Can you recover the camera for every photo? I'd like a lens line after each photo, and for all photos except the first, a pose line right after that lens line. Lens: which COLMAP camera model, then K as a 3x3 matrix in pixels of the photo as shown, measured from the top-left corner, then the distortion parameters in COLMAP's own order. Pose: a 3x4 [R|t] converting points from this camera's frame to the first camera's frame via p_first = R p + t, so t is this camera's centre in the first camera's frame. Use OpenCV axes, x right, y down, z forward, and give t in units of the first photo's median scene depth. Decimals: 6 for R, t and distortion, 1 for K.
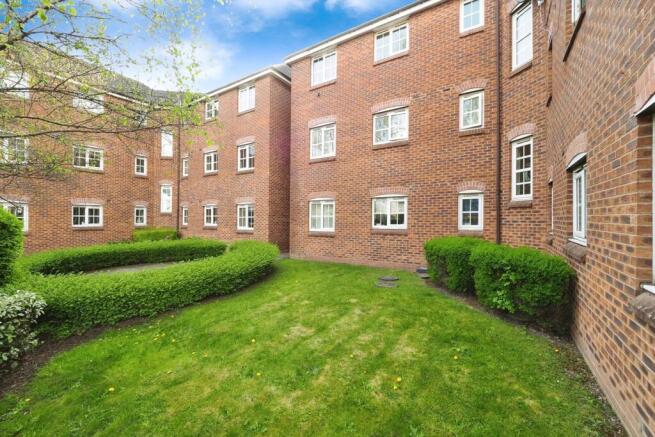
lens RADIAL K [[263.7, 0, 326.8], [0, 263.7, 208.4], [0, 0, 1]] dist [0.000176, 0.000071]
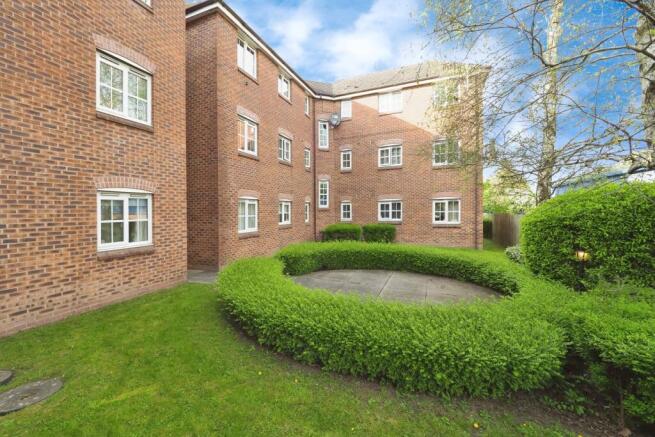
lens RADIAL K [[272.7, 0, 327.5], [0, 272.7, 218.5], [0, 0, 1]] dist [0.000553, 0.000133]
pose [[-0.183838, -0.007574, 0.982927, -1.053702], [-0.001957, 0.999971, 0.007339, 0.031409], [-0.982955, -0.000575, -0.183848, 0.927998]]
